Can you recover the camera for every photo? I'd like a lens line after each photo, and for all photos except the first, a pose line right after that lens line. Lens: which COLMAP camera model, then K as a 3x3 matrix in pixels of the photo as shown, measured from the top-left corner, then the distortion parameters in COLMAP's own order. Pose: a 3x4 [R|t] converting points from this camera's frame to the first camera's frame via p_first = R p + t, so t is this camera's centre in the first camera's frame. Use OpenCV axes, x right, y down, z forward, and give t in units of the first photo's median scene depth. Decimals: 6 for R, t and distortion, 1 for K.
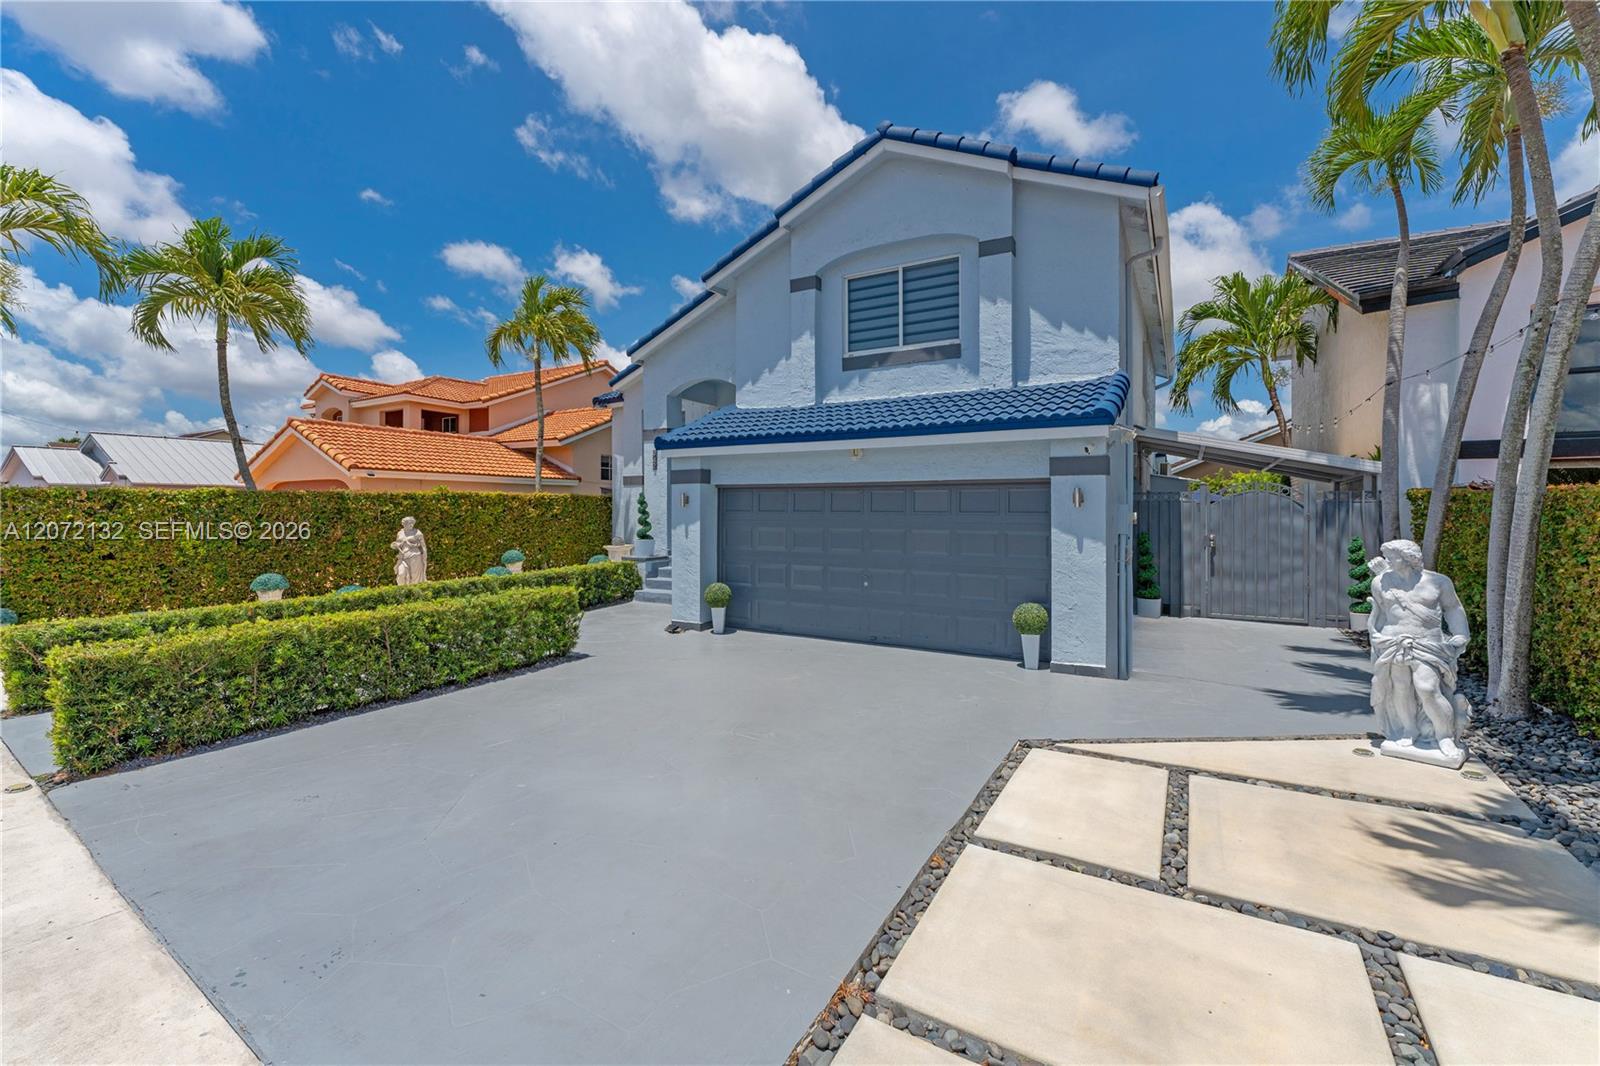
lens RADIAL K [[651.0, 0, 803.3], [0, 651.0, 519.2], [0, 0, 1]] dist [-0.002454, -0.000978]
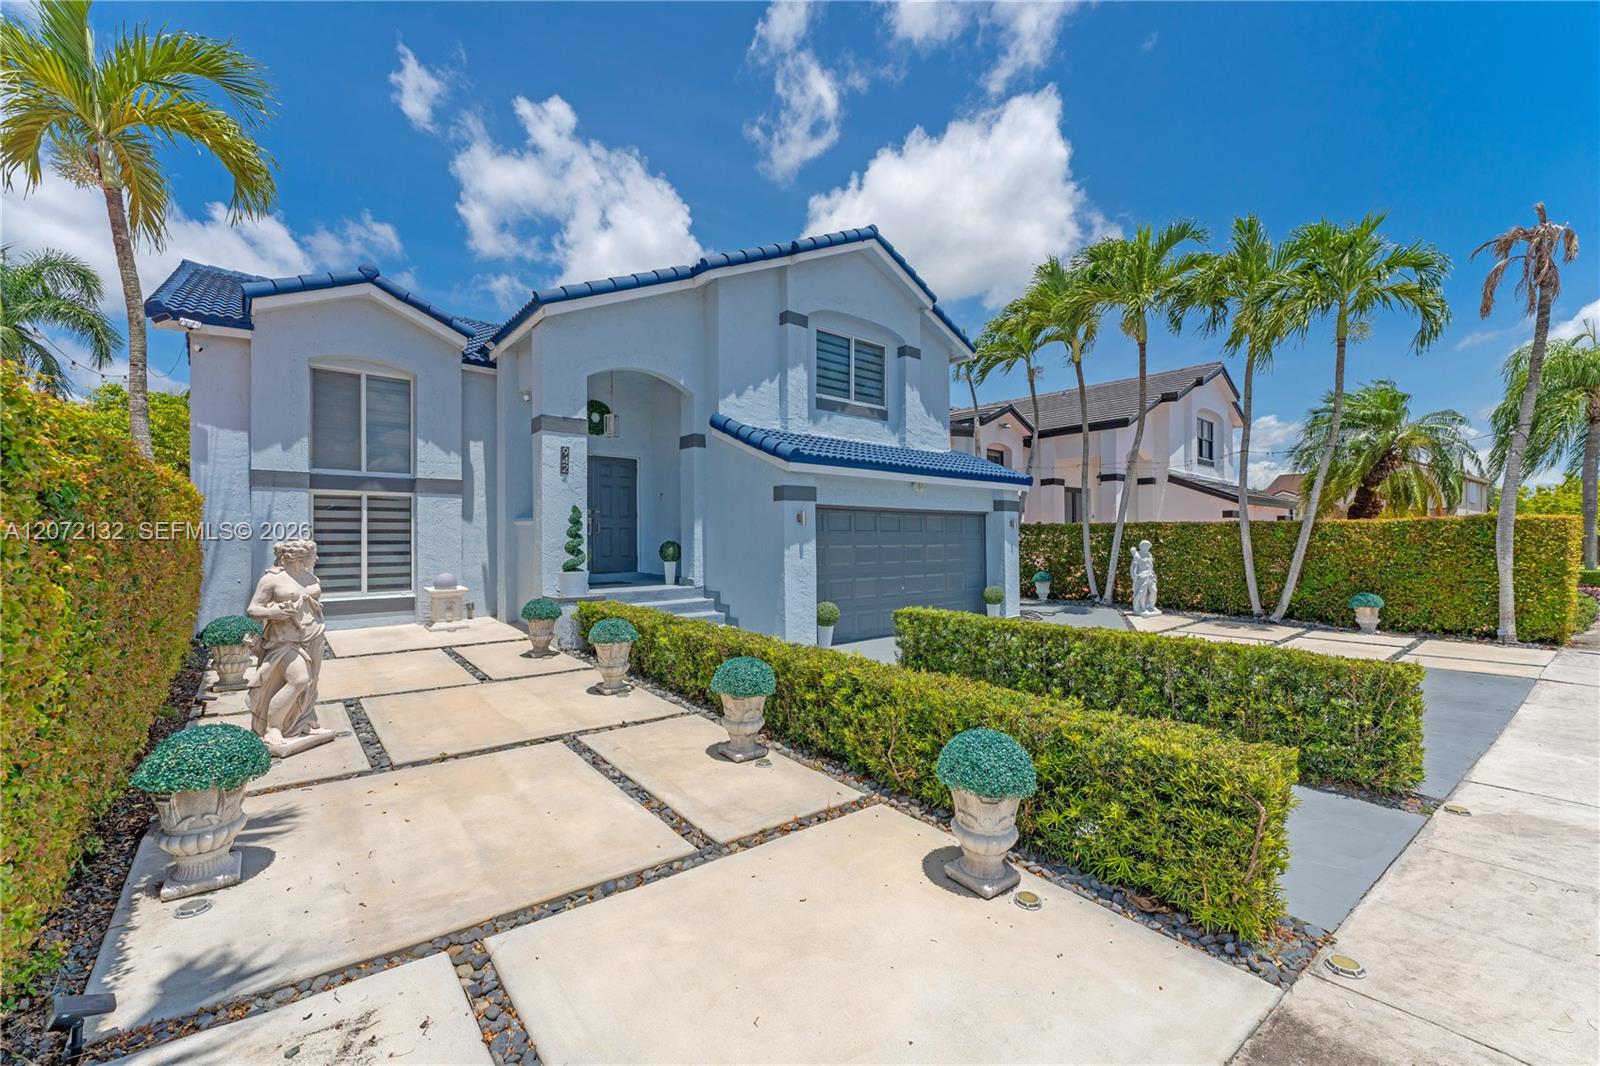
lens RADIAL K [[651.0, 0, 791.7], [0, 651.0, 541.1], [0, 0, 1]] dist [-0.002454, -0.000978]
pose [[0.344432, -0.004411, 0.938801, -1.066459], [0.020173, 0.999793, -0.002704, 0.005840], [-0.938594, 0.019870, 0.344450, 0.684860]]
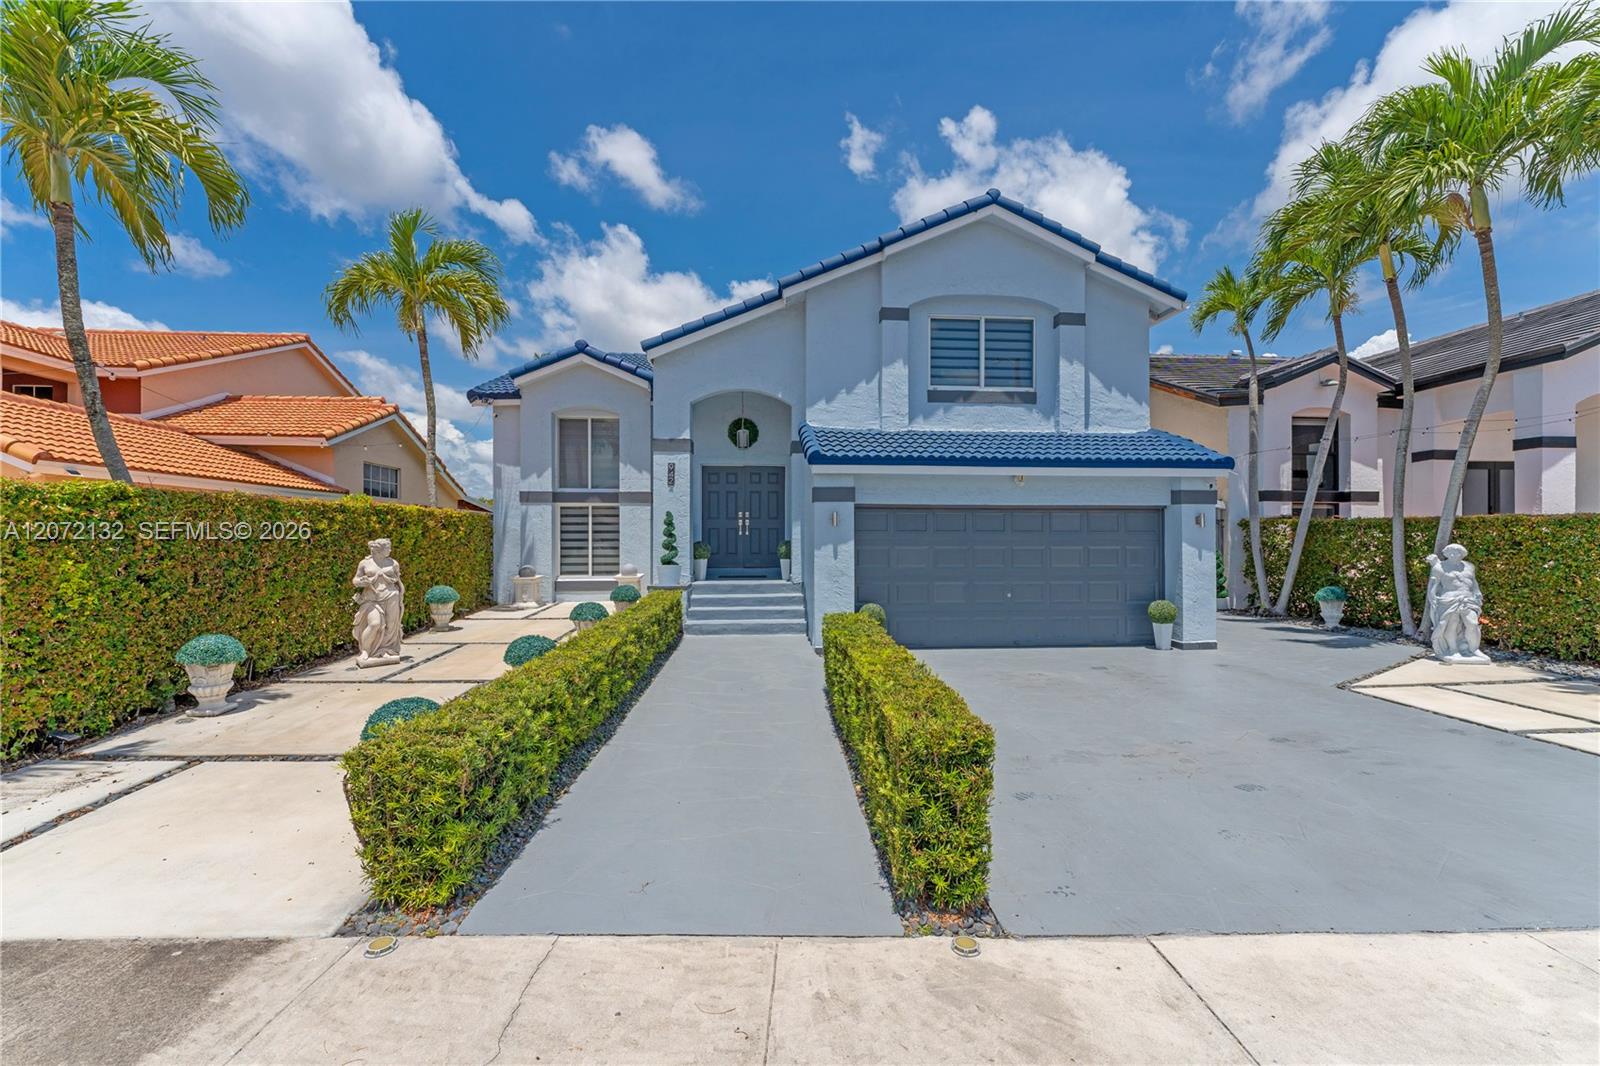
lens RADIAL K [[651.0, 0, 795.4], [0, 651.0, 537.3], [0, 0, 1]] dist [-0.002454, -0.000978]
pose [[0.832238, 0.001022, 0.554418, -0.752407], [0.009557, 0.999823, -0.016188, 0.012516], [-0.554336, 0.018771, 0.832081, 0.239983]]
